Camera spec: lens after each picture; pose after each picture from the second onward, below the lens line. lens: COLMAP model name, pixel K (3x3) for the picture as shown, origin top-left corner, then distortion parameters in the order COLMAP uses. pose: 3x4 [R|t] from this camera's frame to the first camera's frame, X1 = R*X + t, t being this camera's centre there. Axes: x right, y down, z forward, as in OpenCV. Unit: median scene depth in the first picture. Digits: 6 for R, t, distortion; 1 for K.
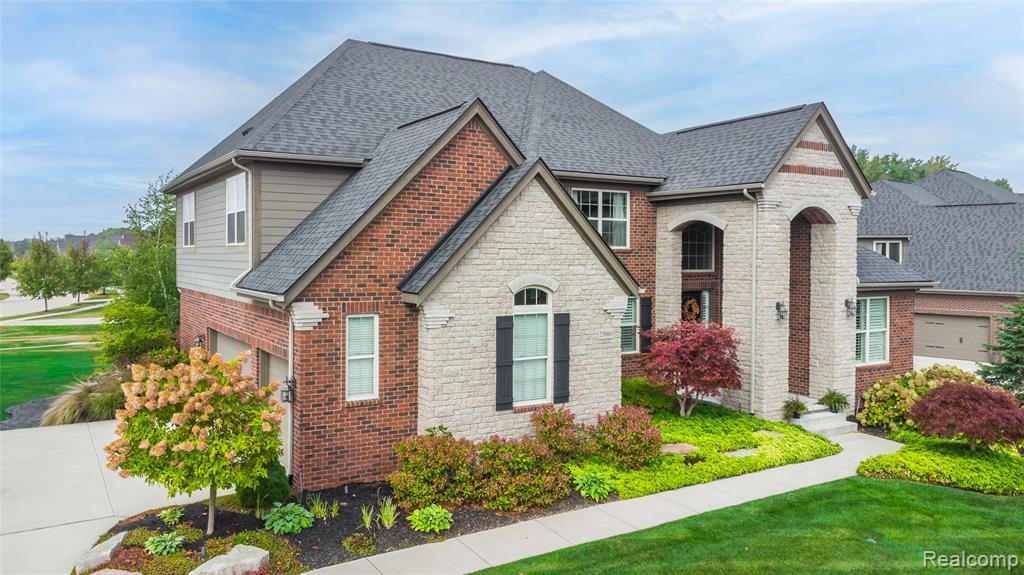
lens RADIAL K [[746.9, 0, 515.1], [0, 746.9, 283.6], [0, 0, 1]] dist [0.004765, 0.008005]
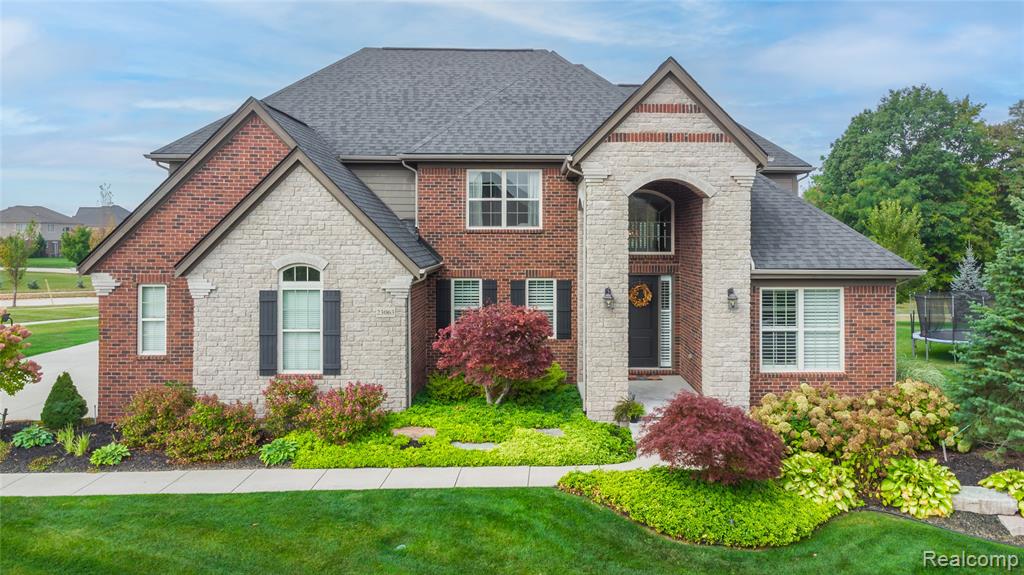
lens RADIAL K [[746.9, 0, 552.5], [0, 746.9, 248.0], [0, 0, 1]] dist [0.004765, 0.008005]
pose [[0.871603, 0.004833, -0.490189, 0.854982], [-0.017208, 0.999637, -0.020743, -0.003658], [0.489911, 0.026514, 0.871369, 0.226424]]
